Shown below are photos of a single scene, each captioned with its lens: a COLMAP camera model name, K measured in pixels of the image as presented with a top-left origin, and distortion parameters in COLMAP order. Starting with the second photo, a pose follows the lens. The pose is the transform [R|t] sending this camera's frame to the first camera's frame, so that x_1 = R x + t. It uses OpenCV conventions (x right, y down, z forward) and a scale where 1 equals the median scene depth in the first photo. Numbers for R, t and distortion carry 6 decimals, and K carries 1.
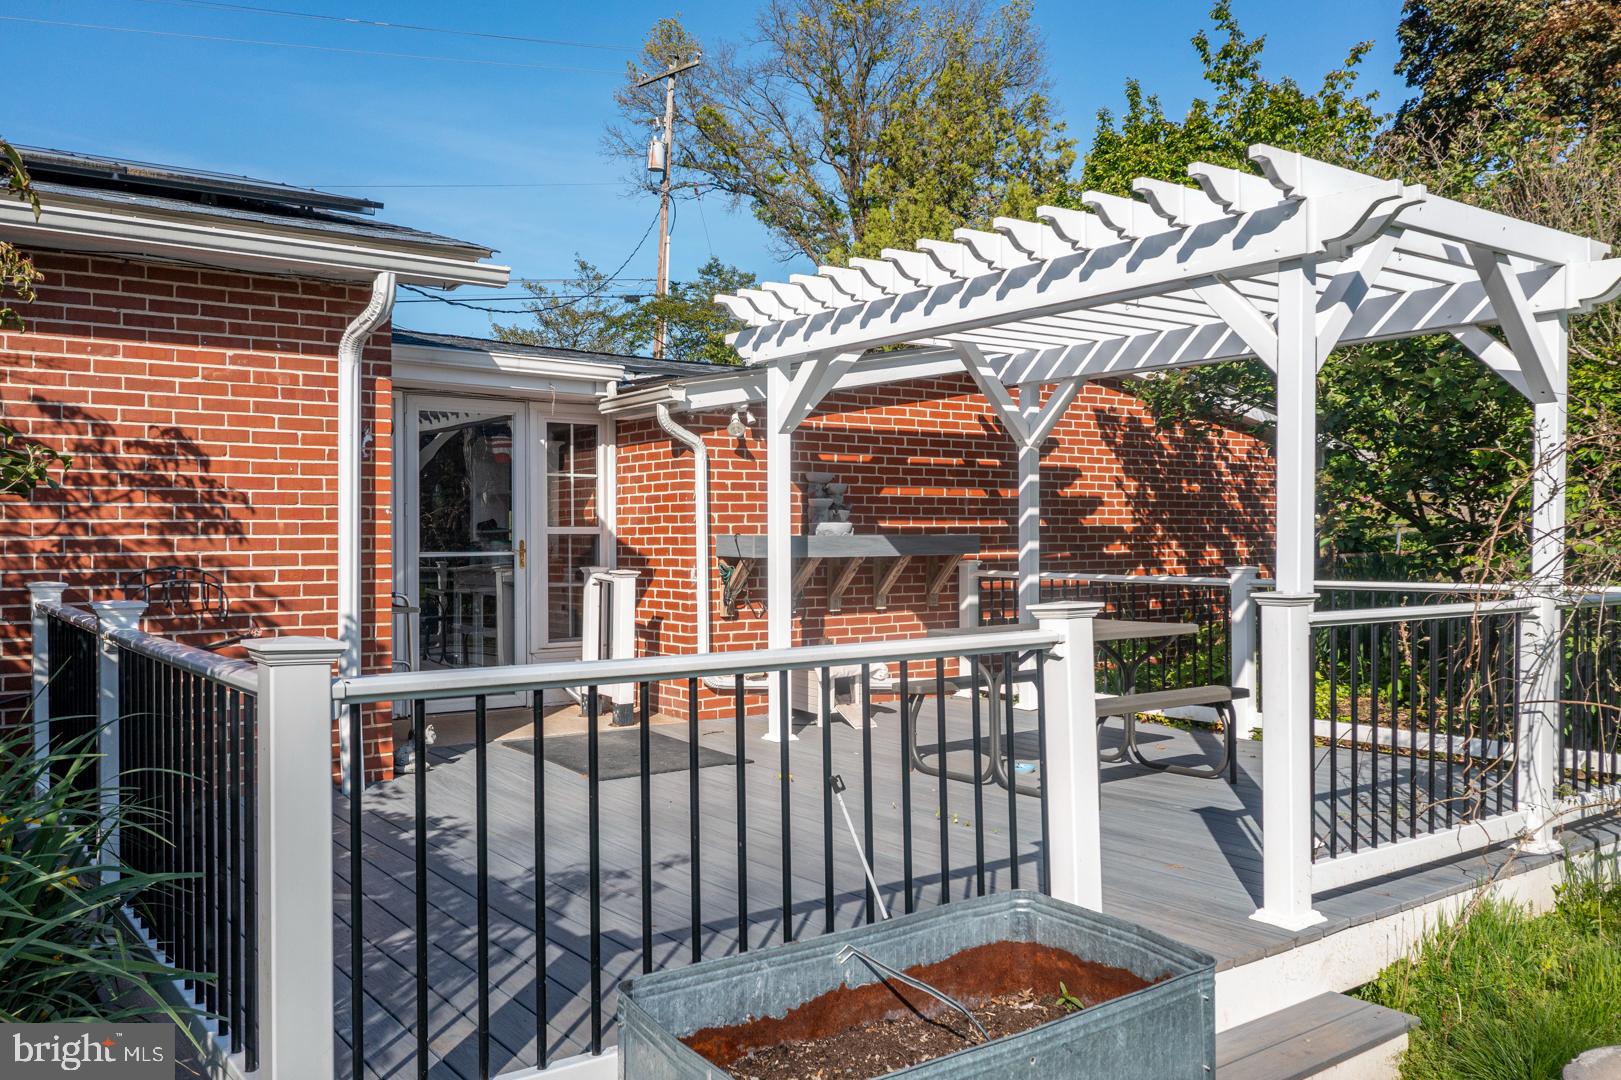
lens RADIAL K [[1292.8, 0, 810.5], [0, 1292.8, 540.0], [0, 0, 1]] dist [-0.013374, 0.011630]
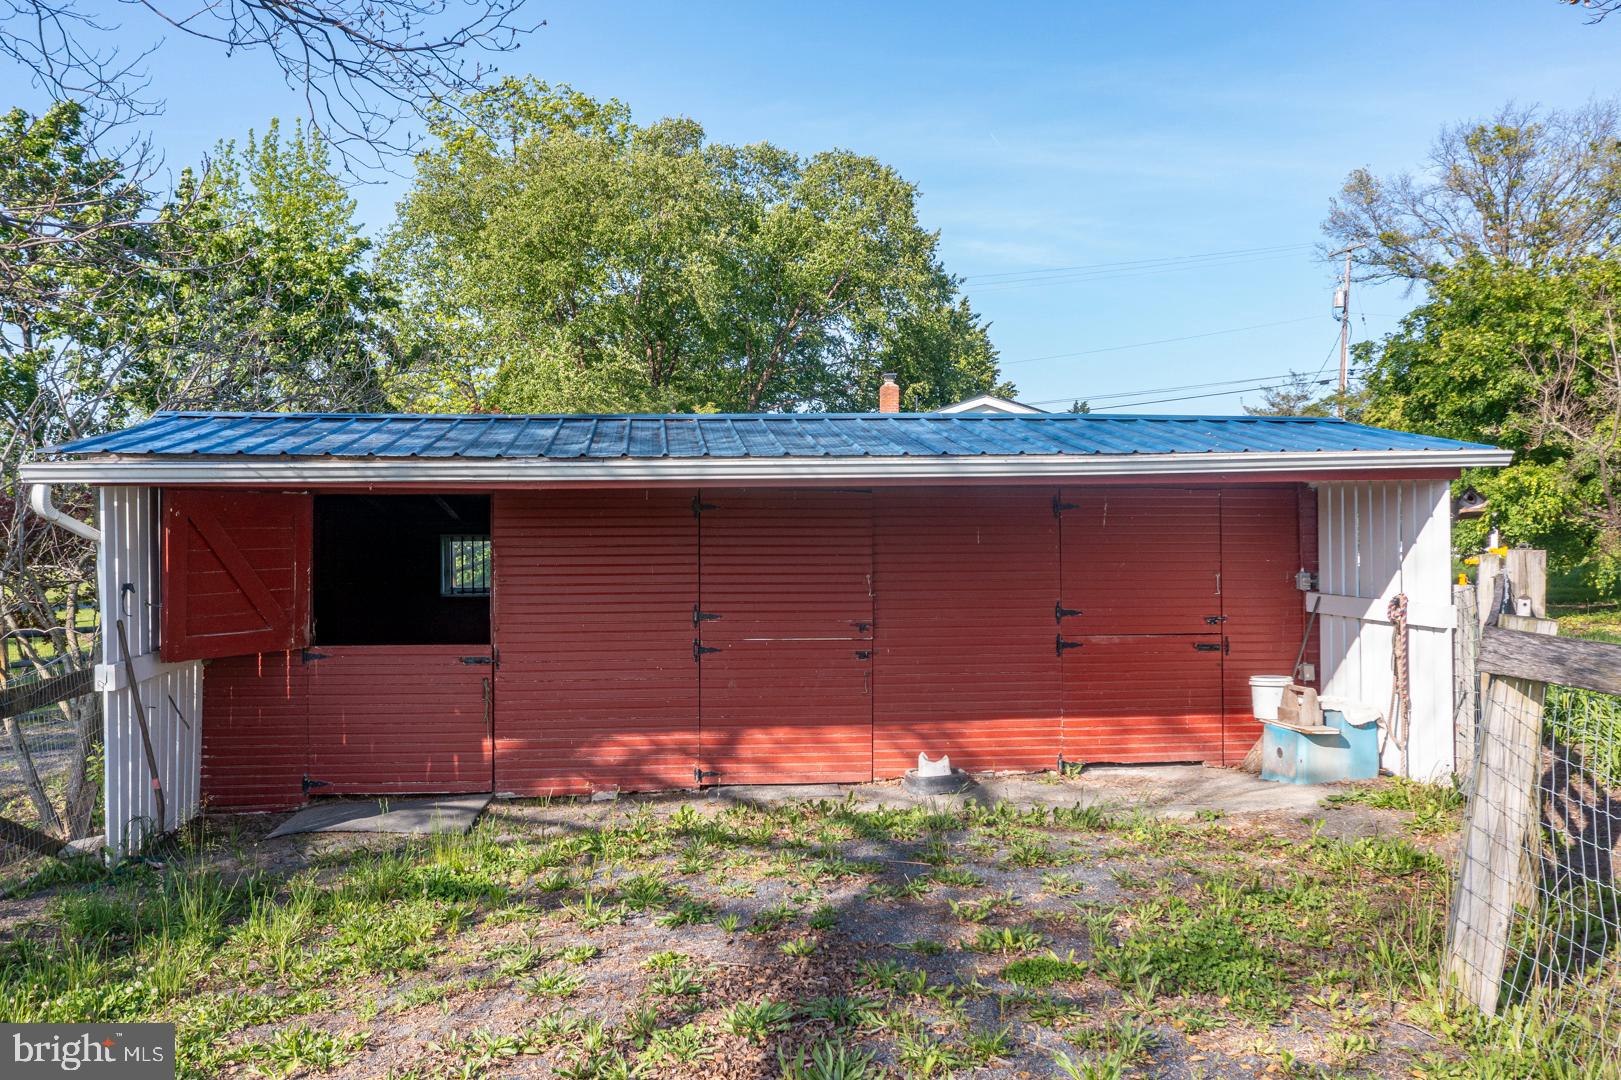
lens RADIAL K [[1292.8, 0, 810.5], [0, 1292.8, 540.0], [0, 0, 1]] dist [-0.013374, 0.011630]
pose [[0.854854, 0.007991, -0.518808, 0.946223], [-0.000608, 0.999896, 0.014400, -0.005991], [0.518869, -0.011994, 0.854770, -4.602591]]
